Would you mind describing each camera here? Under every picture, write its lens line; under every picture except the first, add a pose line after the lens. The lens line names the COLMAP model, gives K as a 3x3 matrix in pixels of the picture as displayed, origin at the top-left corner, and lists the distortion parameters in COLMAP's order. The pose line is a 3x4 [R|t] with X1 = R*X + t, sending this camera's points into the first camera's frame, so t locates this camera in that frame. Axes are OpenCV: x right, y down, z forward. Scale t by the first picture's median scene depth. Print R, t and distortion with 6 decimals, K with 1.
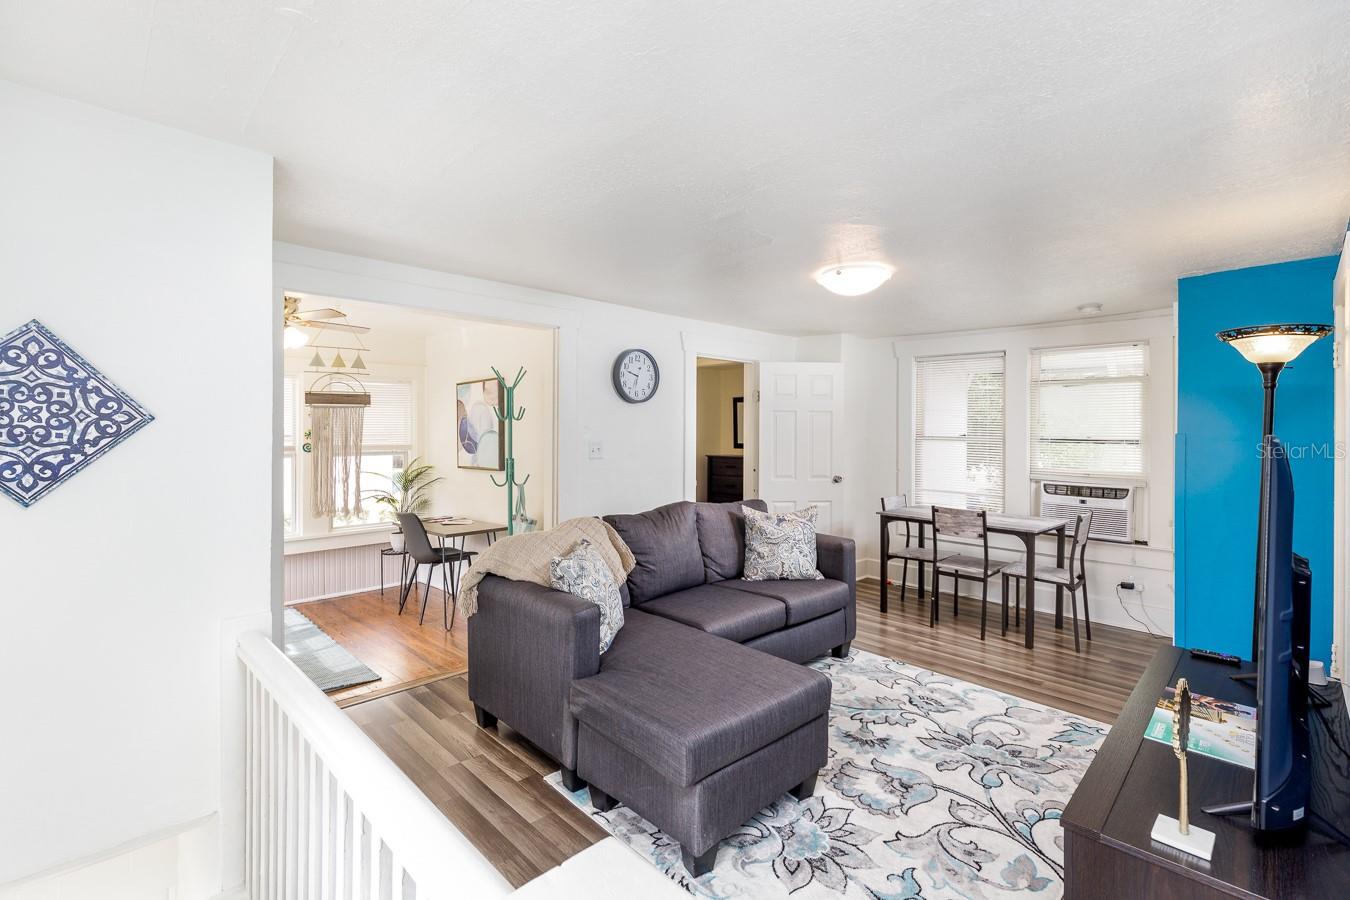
lens RADIAL K [[607.0, 0, 667.5], [0, 607.0, 435.6], [0, 0, 1]] dist [0.002213, 0.000311]
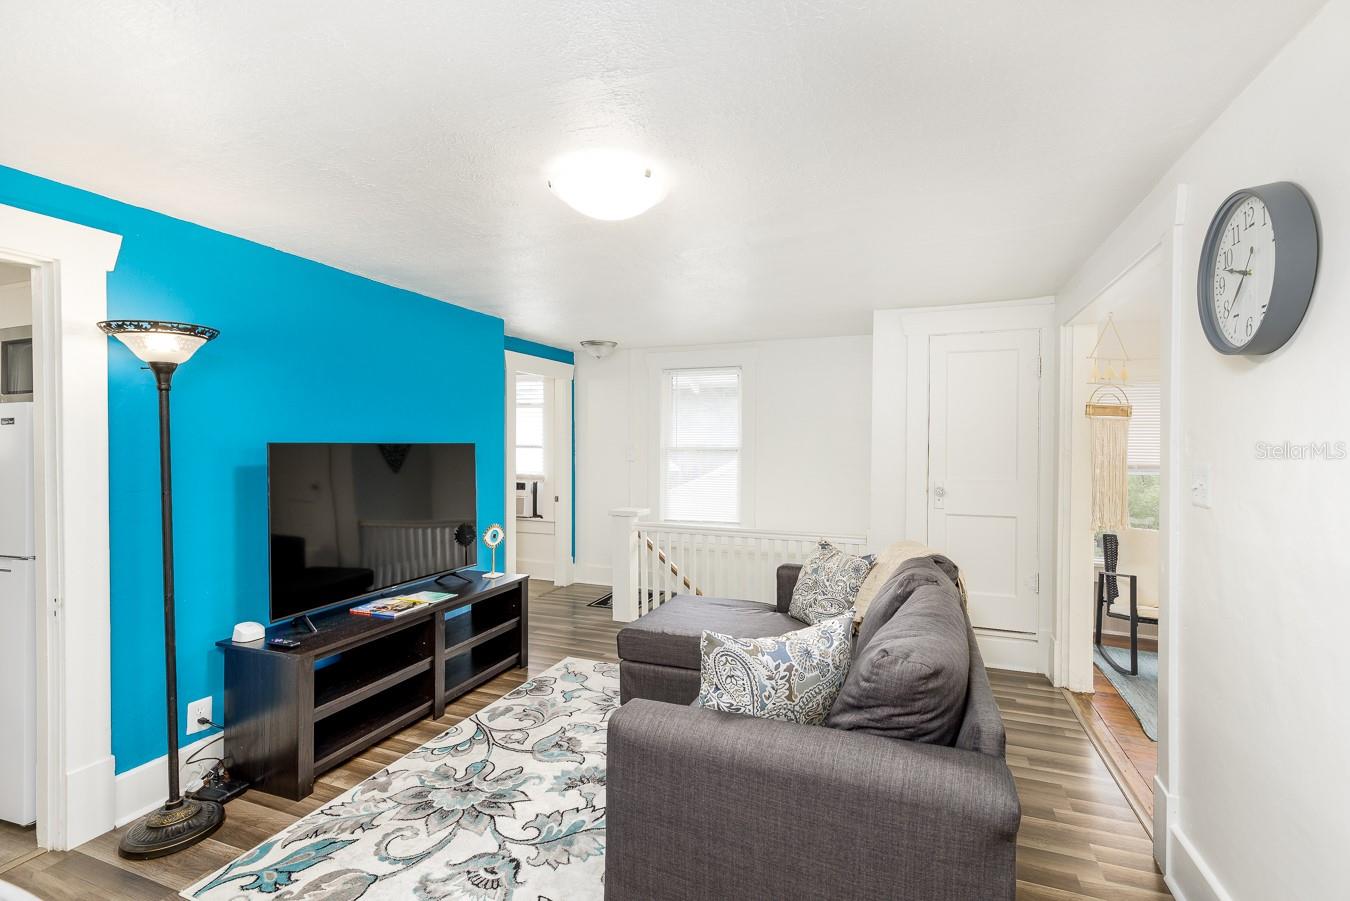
lens RADIAL K [[607.0, 0, 689.0], [0, 607.0, 455.6], [0, 0, 1]] dist [0.002213, 0.000311]
pose [[-0.897423, 0.005794, -0.441133, 0.522902], [-0.004344, 0.999749, 0.021969, -0.003097], [0.441149, 0.021632, -0.897173, 1.658107]]
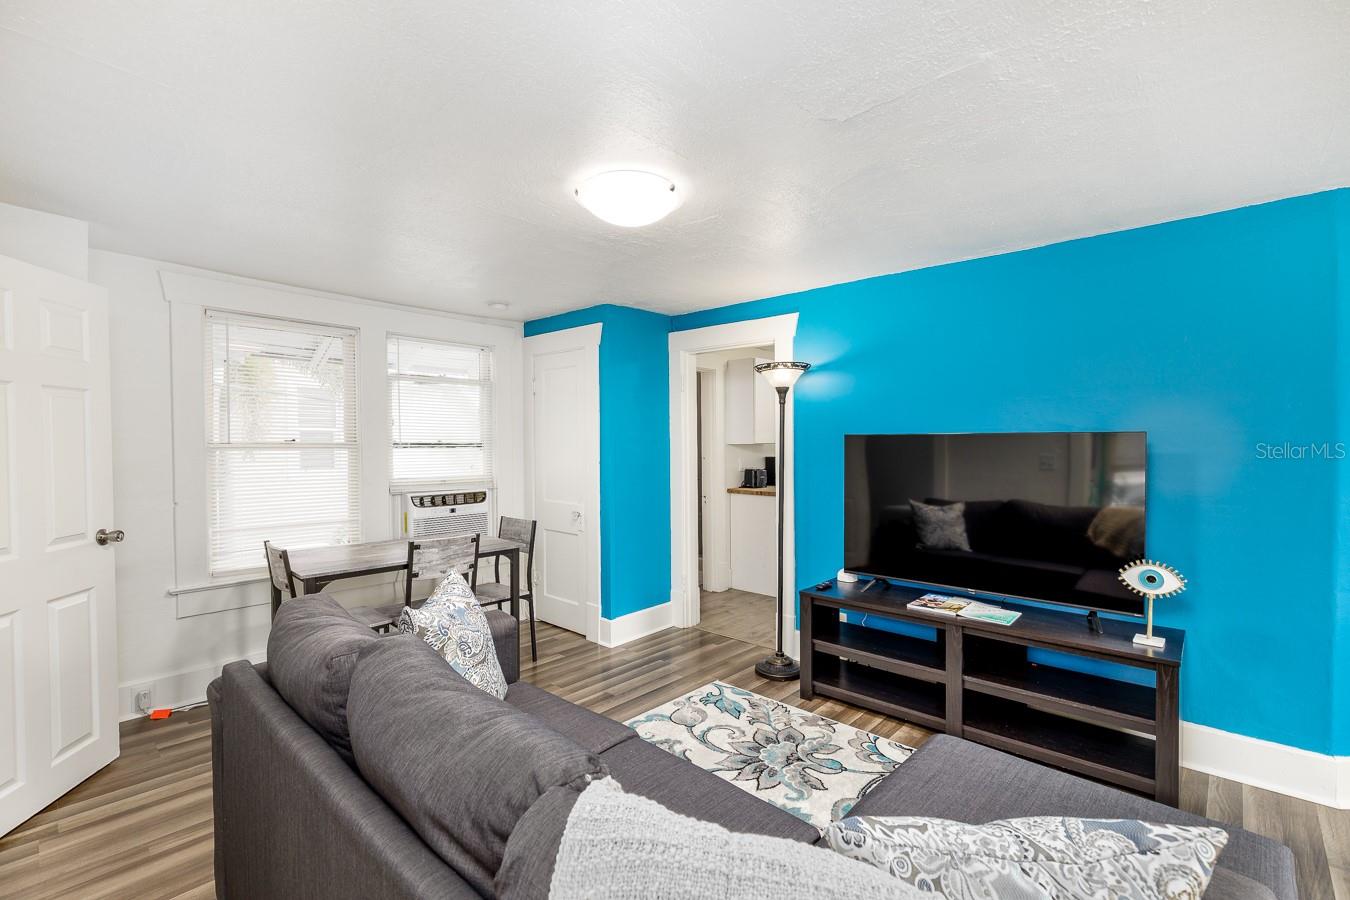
lens RADIAL K [[607.0, 0, 683.6], [0, 607.0, 450.2], [0, 0, 1]] dist [0.002213, 0.000311]
pose [[-0.076857, -0.020842, 0.996824, -0.378321], [0.010041, 0.999715, 0.021676, 0.001129], [-0.996992, 0.011675, -0.076626, 1.043727]]
